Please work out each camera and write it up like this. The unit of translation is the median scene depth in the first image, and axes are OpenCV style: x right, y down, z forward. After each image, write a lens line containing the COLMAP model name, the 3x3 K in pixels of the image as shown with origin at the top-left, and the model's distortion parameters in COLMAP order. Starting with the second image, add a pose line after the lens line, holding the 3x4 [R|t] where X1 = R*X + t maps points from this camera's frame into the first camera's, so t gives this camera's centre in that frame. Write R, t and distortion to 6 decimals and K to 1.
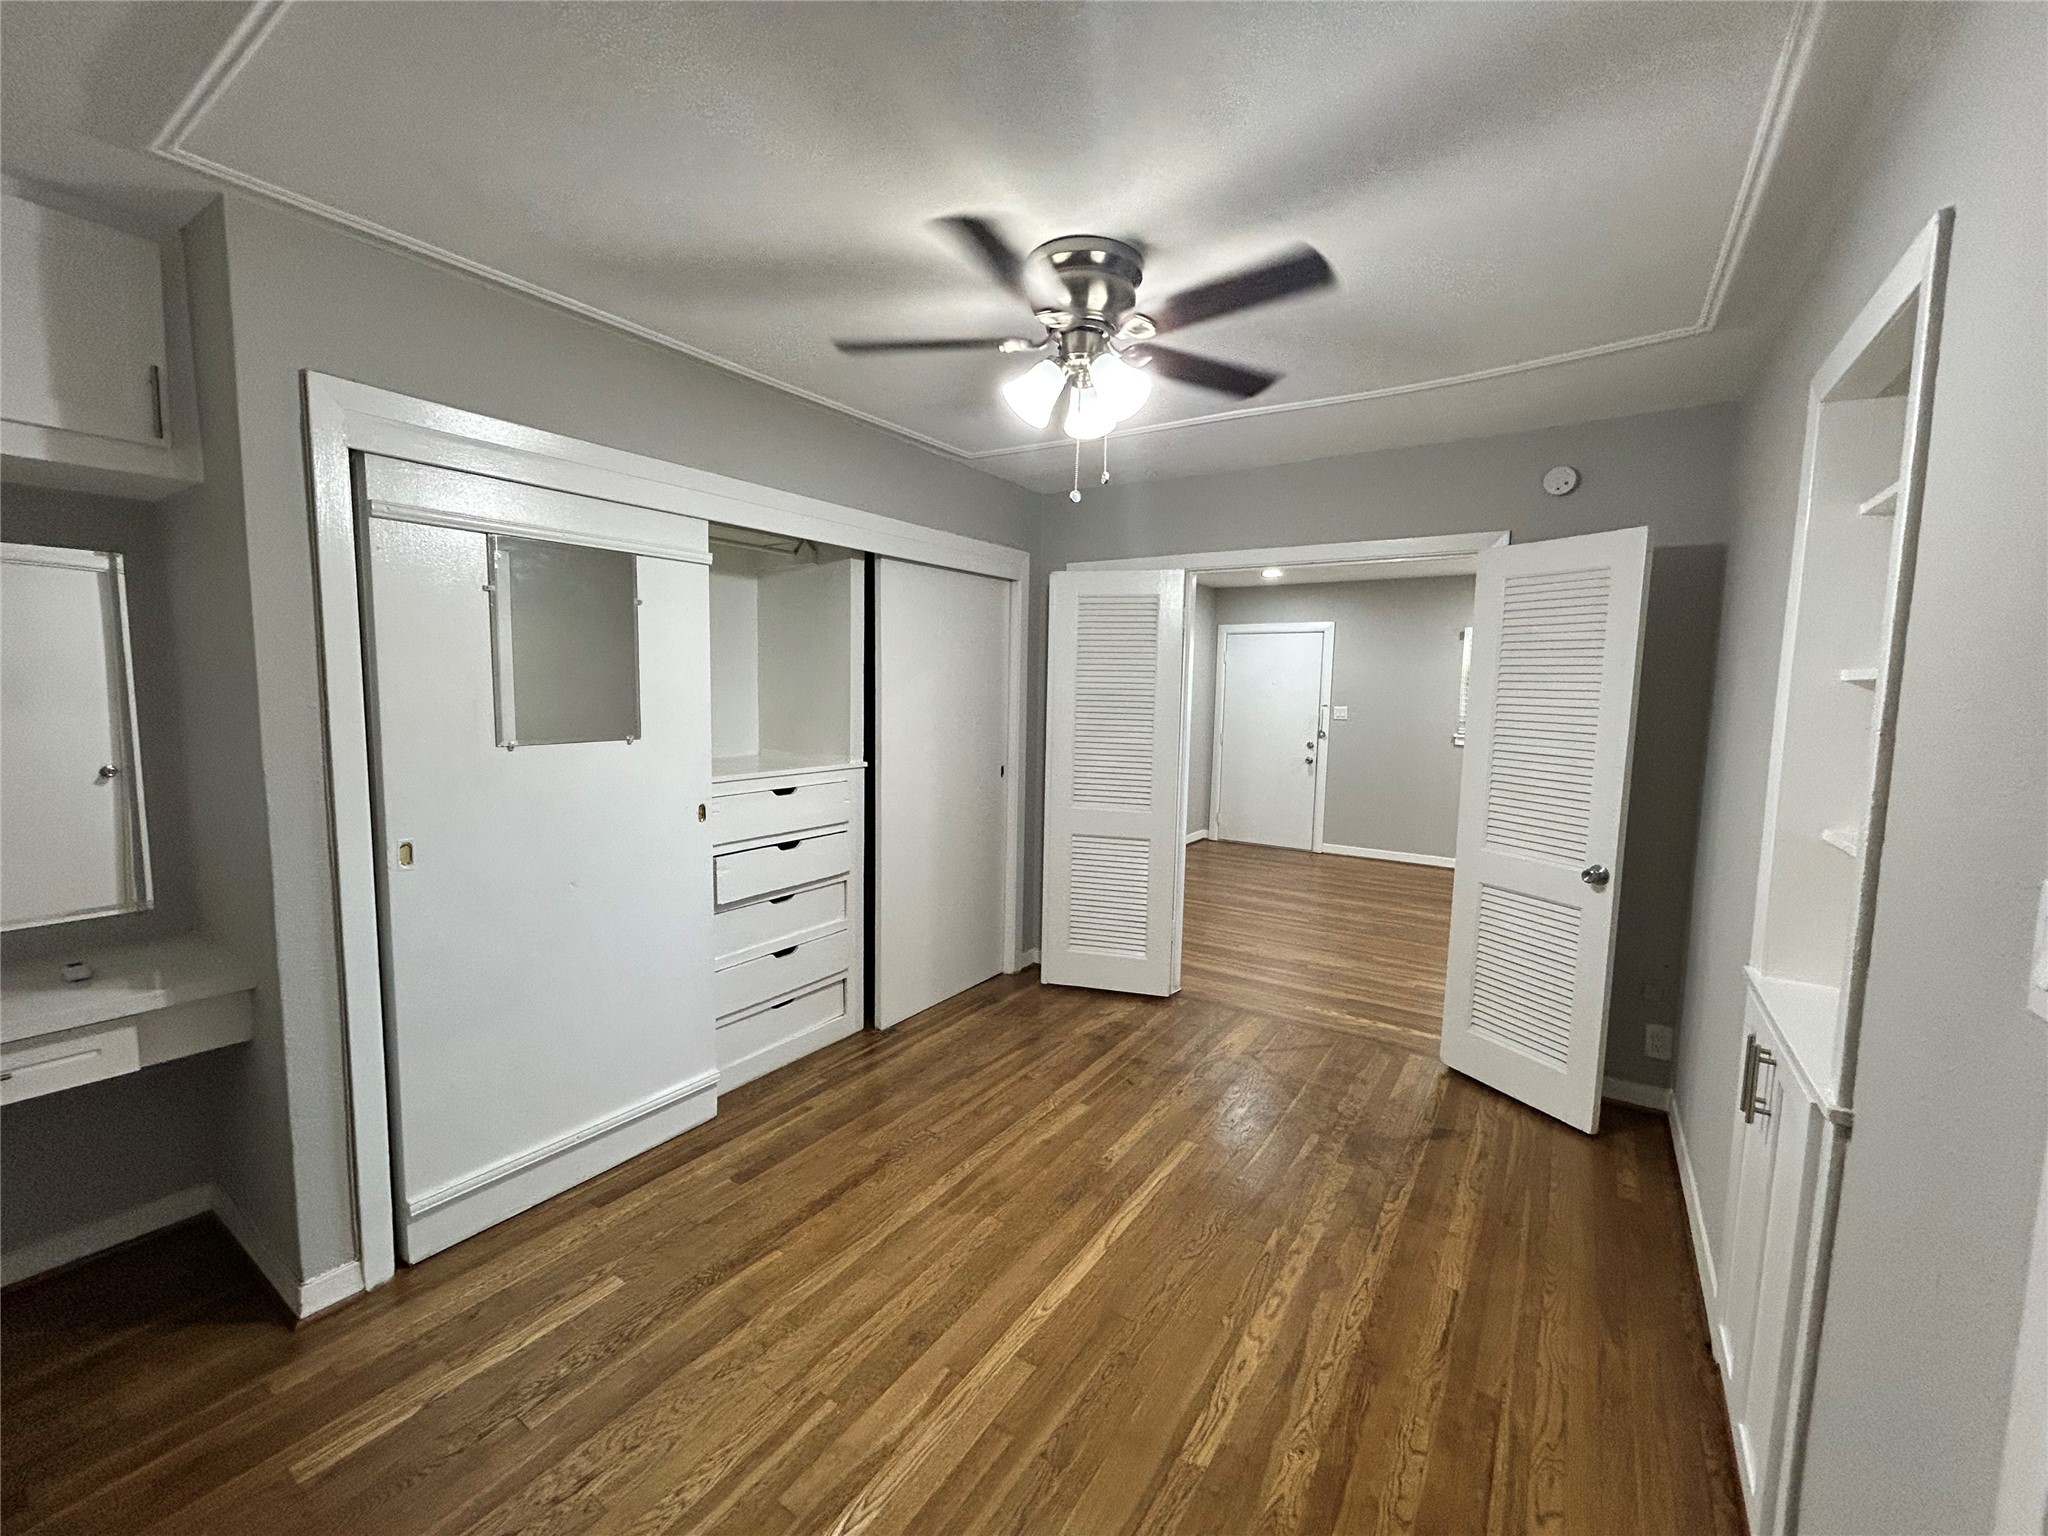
lens RADIAL K [[836.6, 0, 1023.0], [0, 836.6, 765.9], [0, 0, 1]] dist [0.000882, 0.000648]
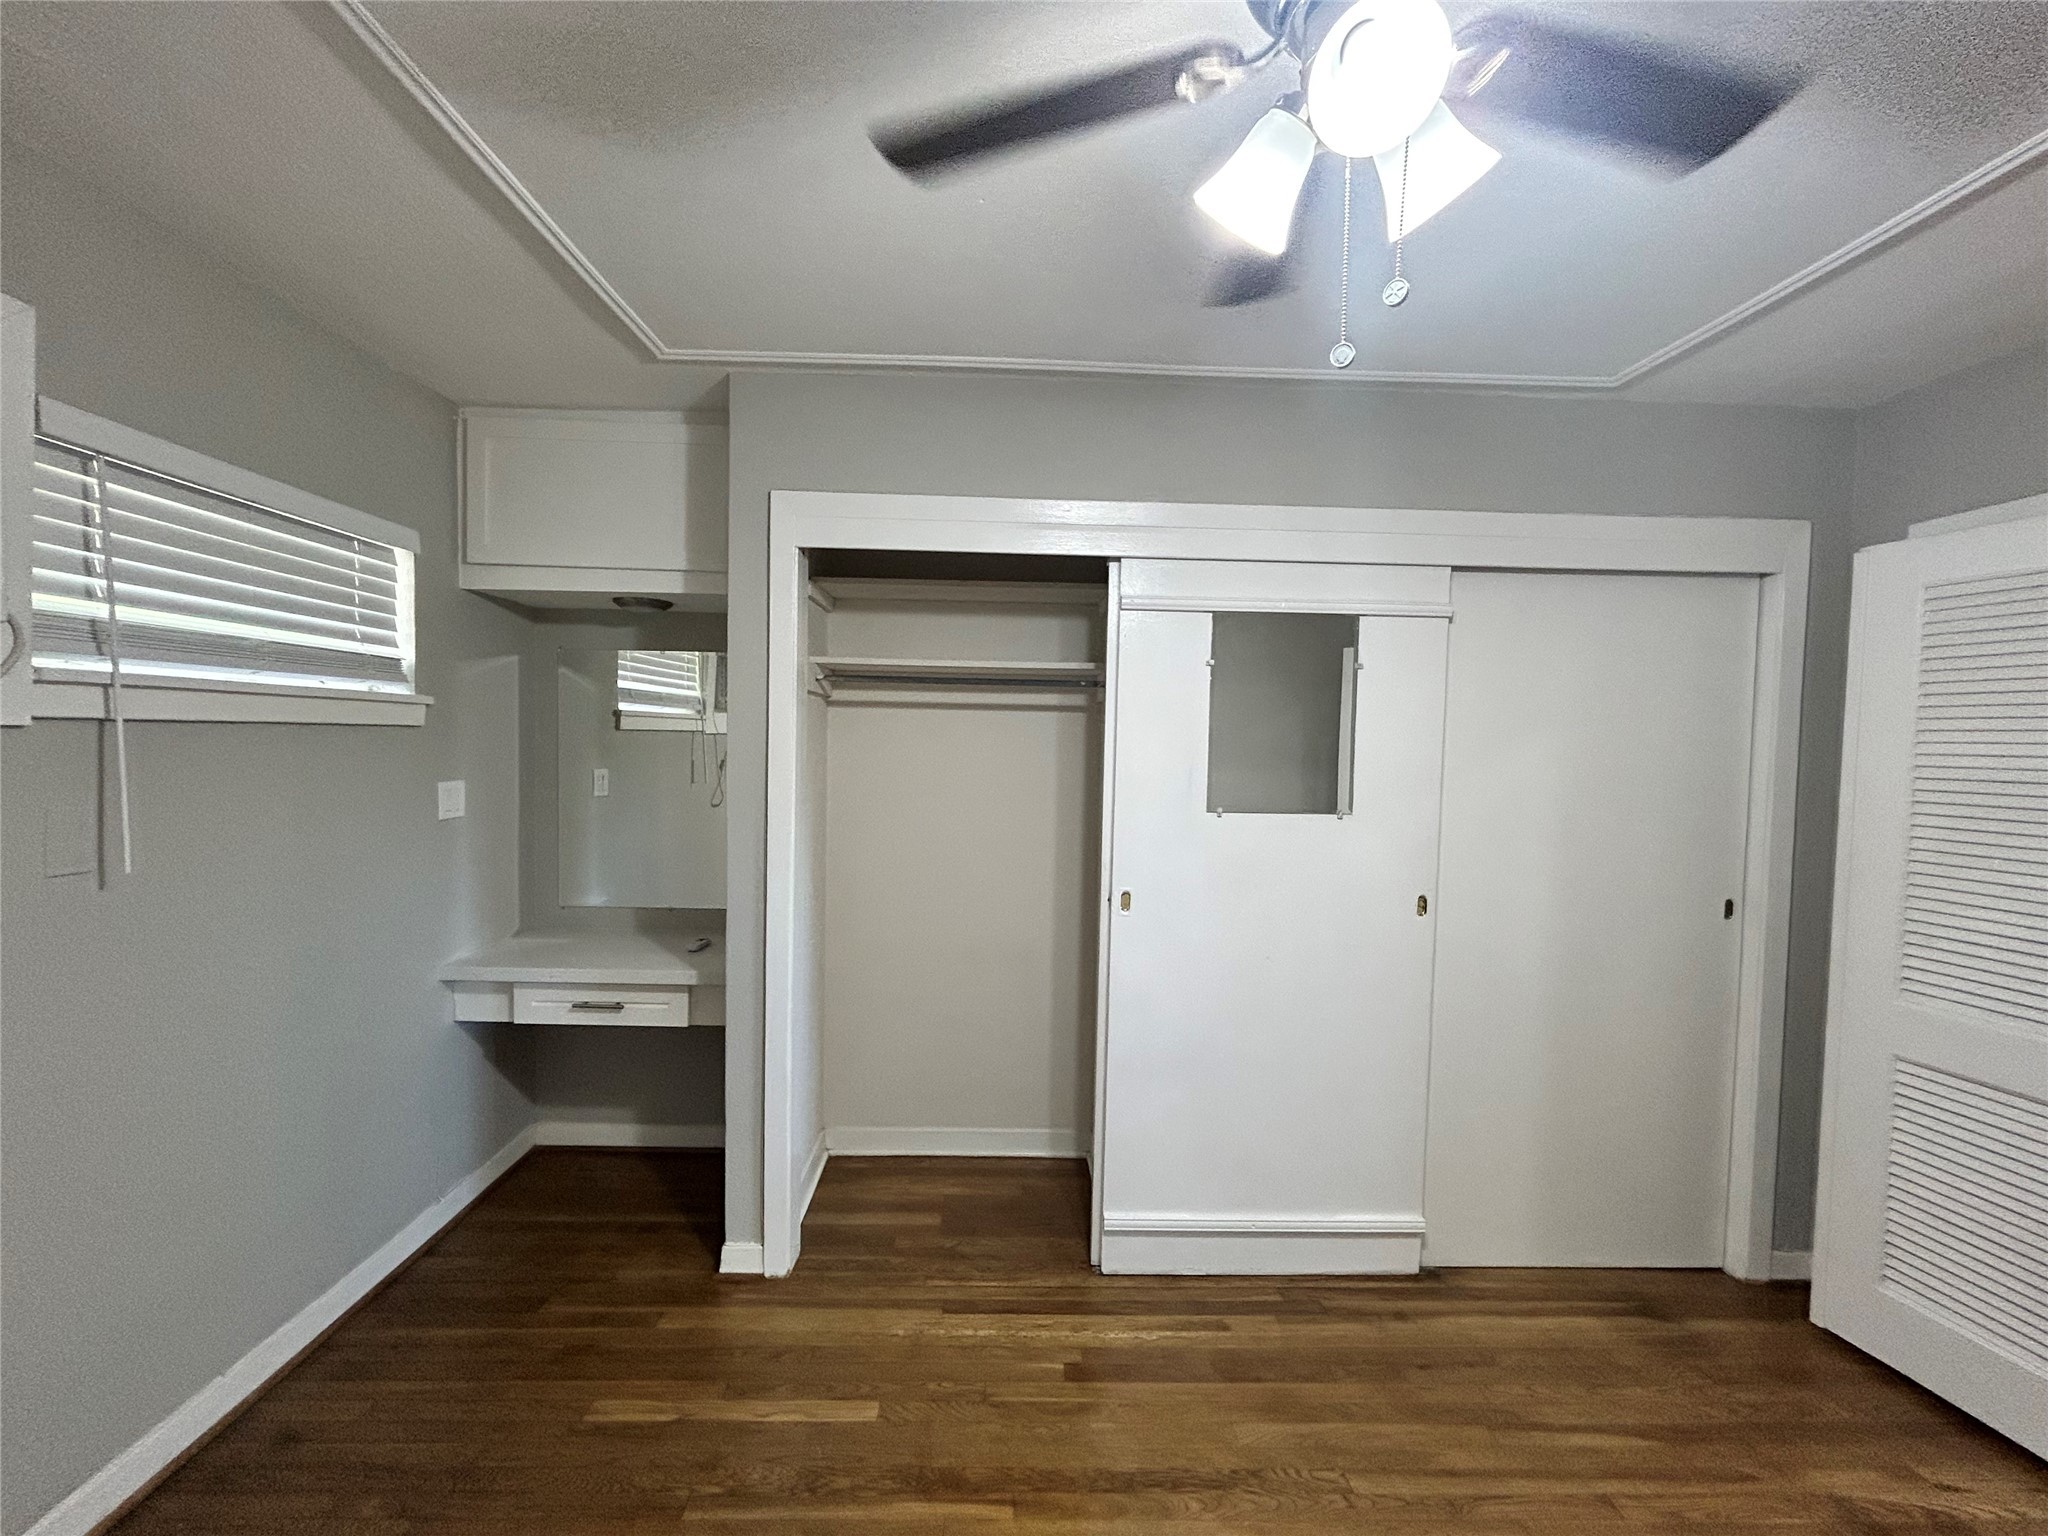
lens RADIAL K [[836.6, 0, 1023.0], [0, 836.6, 765.9], [0, 0, 1]] dist [0.000882, 0.000648]
pose [[0.578525, 0.024459, -0.815298, 0.263109], [-0.091199, 0.995222, -0.034857, -0.044810], [0.810550, 0.094520, 0.577992, 0.448550]]
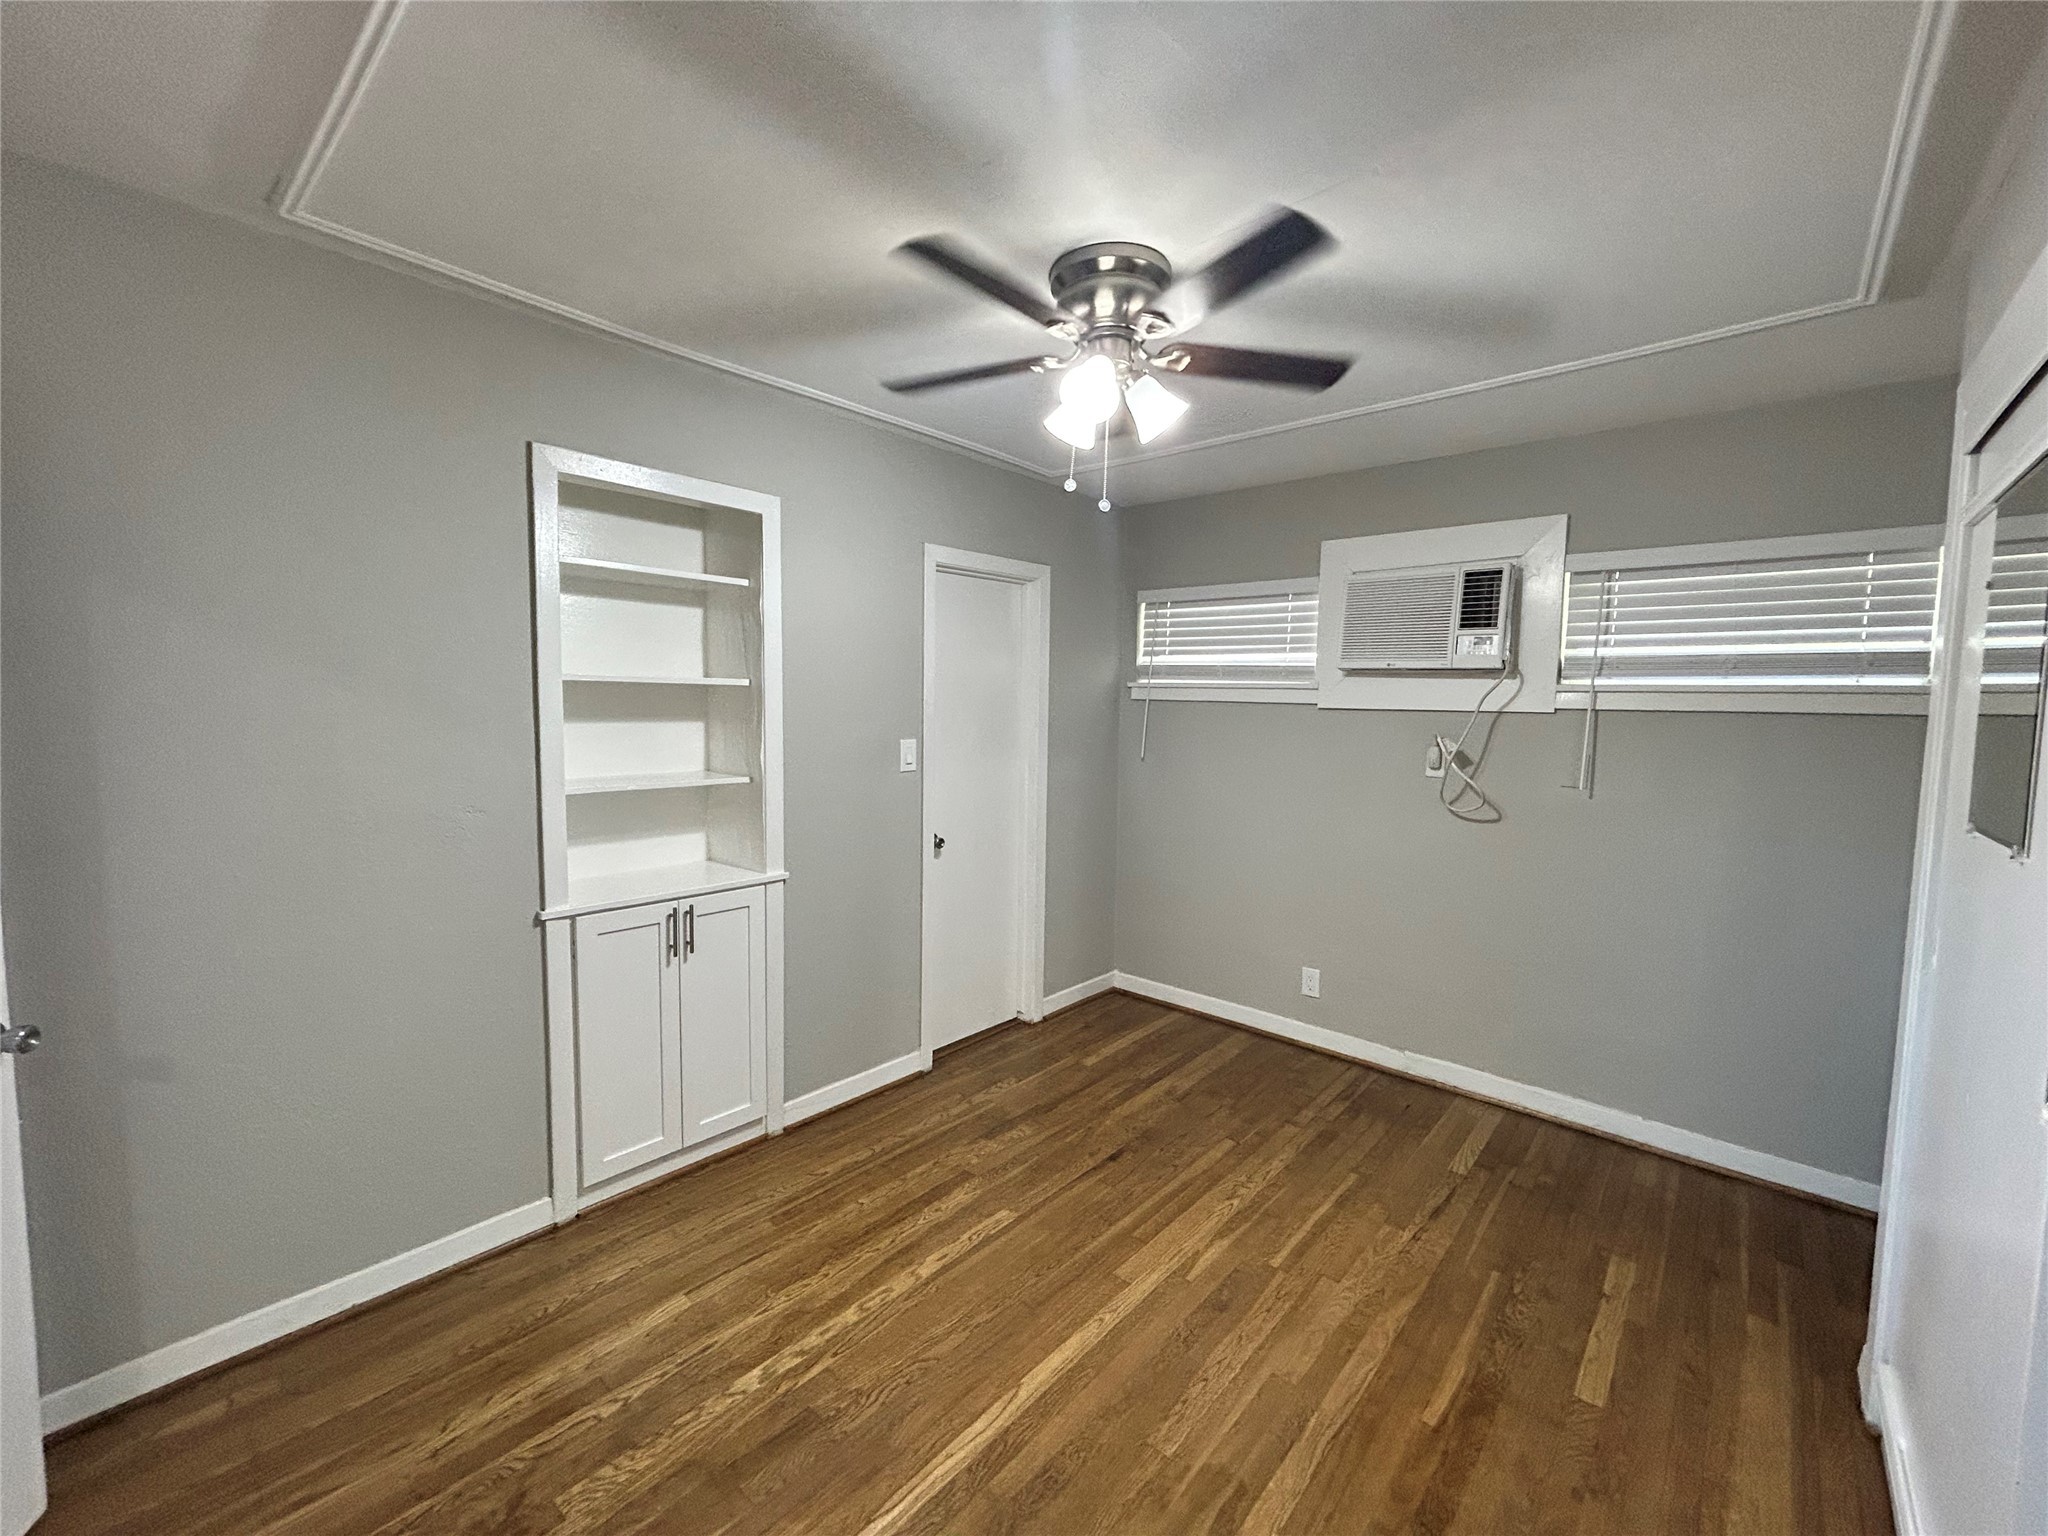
lens RADIAL K [[836.6, 0, 1023.0], [0, 836.6, 765.9], [0, 0, 1]] dist [0.000882, 0.000648]
pose [[-0.990471, -0.044040, 0.130488, 0.013791], [-0.020659, 0.984283, 0.175386, -0.147731], [-0.136161, 0.171019, -0.975814, 1.497696]]
